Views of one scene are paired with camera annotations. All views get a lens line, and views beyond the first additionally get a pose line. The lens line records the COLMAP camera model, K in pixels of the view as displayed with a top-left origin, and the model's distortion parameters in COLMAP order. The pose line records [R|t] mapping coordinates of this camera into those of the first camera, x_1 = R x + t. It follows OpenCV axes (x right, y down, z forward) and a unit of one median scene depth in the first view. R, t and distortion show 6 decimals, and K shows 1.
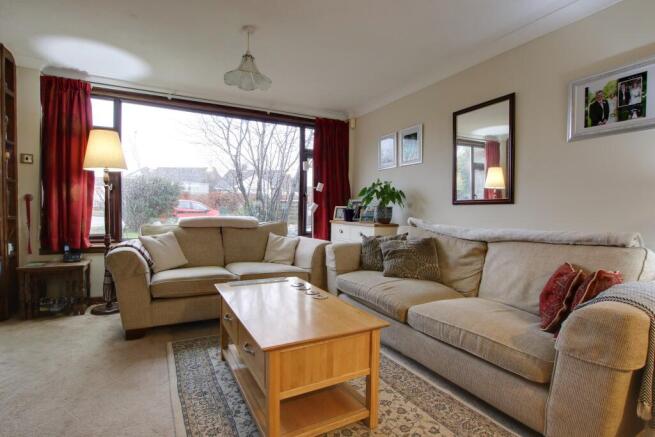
lens RADIAL K [[323.3, 0, 327.5], [0, 323.3, 218.5], [0, 0, 1]] dist [-0.023734, 0.000834]
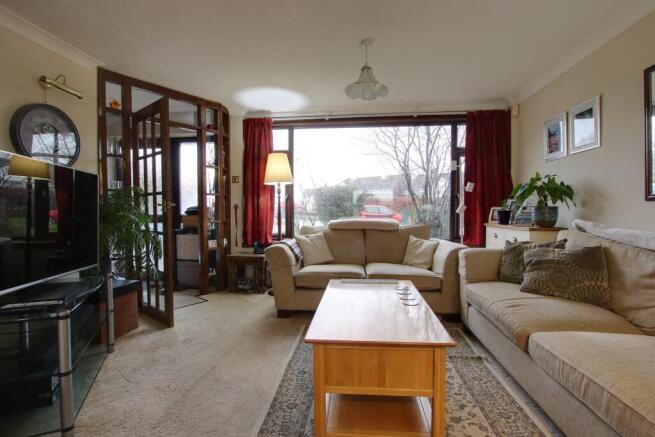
lens RADIAL K [[311.5, 0, 327.5], [0, 311.5, 218.5], [0, 0, 1]] dist [-0.021054, 0.000977]
pose [[0.834069, -0.006317, -0.551623, 0.164335], [-0.000116, 0.999932, -0.011625, 0.003420], [0.551659, 0.009760, 0.834012, 0.061660]]
